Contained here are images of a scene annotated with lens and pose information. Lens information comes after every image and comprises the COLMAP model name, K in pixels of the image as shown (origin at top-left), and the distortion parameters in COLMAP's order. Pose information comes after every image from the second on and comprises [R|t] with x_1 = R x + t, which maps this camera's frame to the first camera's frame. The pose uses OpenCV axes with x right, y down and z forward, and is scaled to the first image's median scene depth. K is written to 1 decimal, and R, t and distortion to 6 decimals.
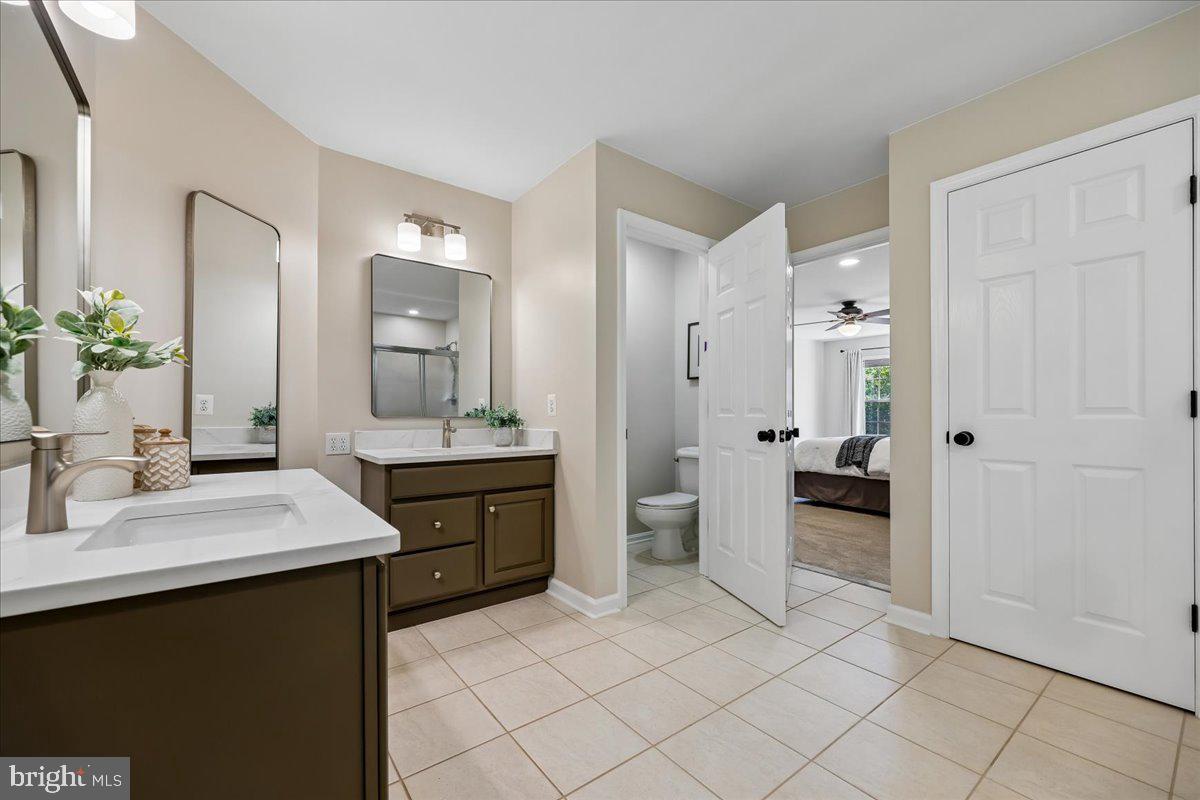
lens RADIAL K [[484.4, 0, 598.5], [0, 484.4, 410.6], [0, 0, 1]] dist [0.000416, 0.000060]
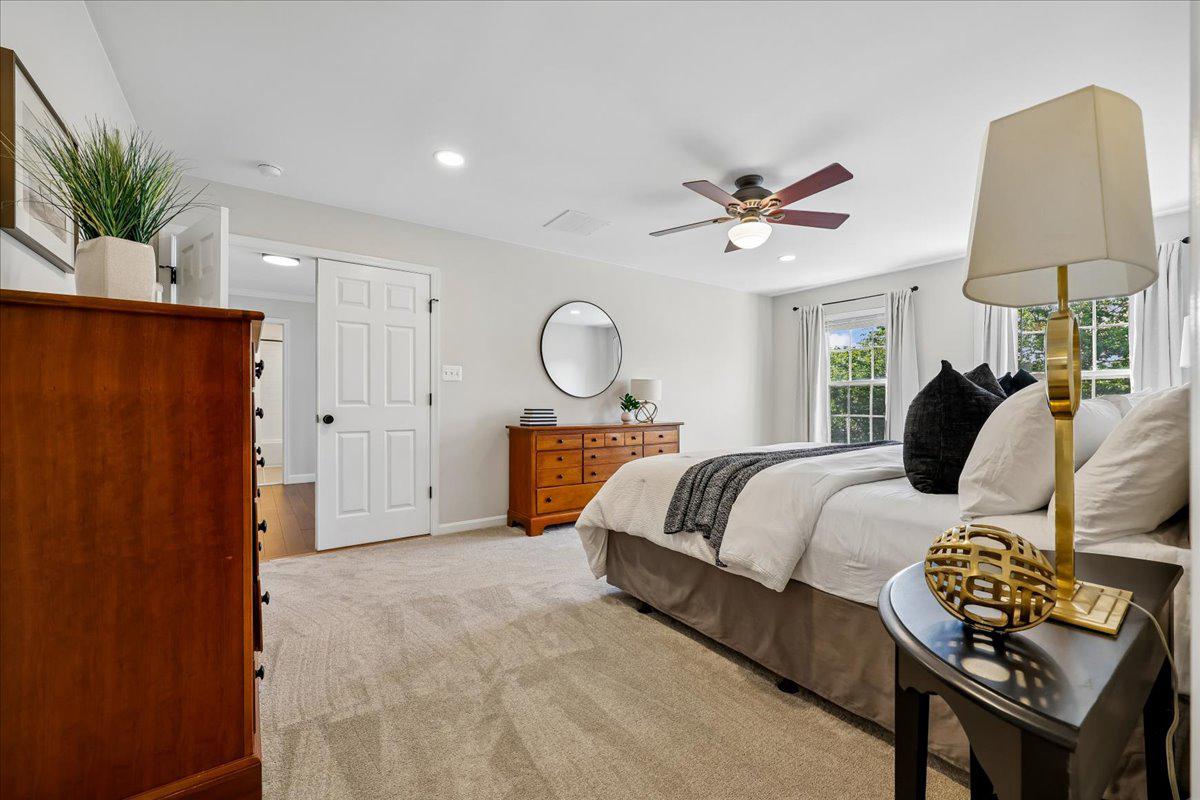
lens RADIAL K [[484.4, 0, 599.4], [0, 484.4, 402.0], [0, 0, 1]] dist [0.000416, 0.000060]
pose [[0.999477, 0.002174, -0.032277, 0.414542], [-0.002238, 0.999996, -0.001946, 0.006579], [0.032273, 0.002017, 0.999477, 0.544197]]
